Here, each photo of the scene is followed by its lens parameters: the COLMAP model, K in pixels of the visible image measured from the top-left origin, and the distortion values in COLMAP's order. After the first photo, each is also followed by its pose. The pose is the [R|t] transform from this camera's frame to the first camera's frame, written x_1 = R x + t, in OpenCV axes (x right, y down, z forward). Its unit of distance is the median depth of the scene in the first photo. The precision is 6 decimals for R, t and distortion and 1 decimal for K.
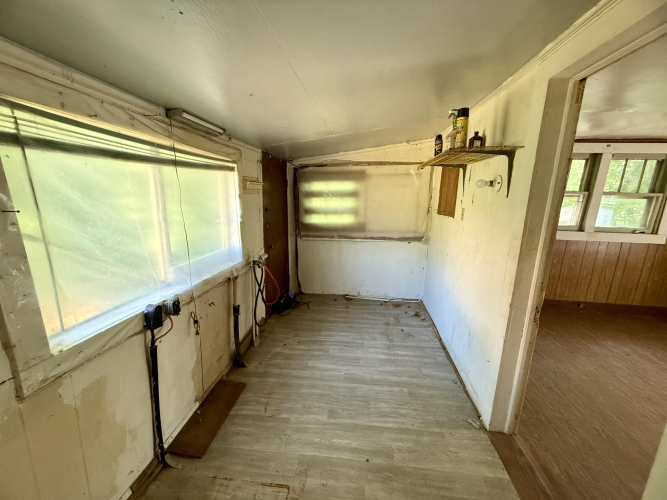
lens RADIAL K [[267.6, 0, 327.6], [0, 267.6, 250.6], [0, 0, 1]] dist [0.002537, 0.000104]
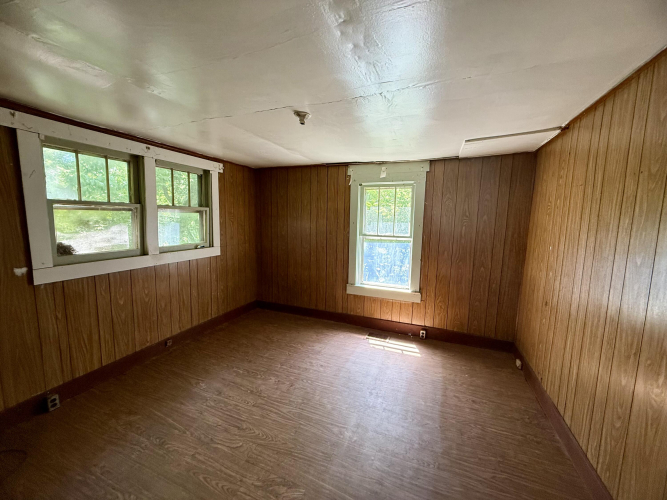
lens RADIAL K [[267.6, 0, 331.3], [0, 267.6, 244.7], [0, 0, 1]] dist [0.002537, 0.000104]
pose [[0.268708, -0.121972, 0.955468, 0.364293], [0.185839, 0.979878, 0.072825, -0.058392], [-0.945124, 0.157995, 0.285969, 0.275397]]
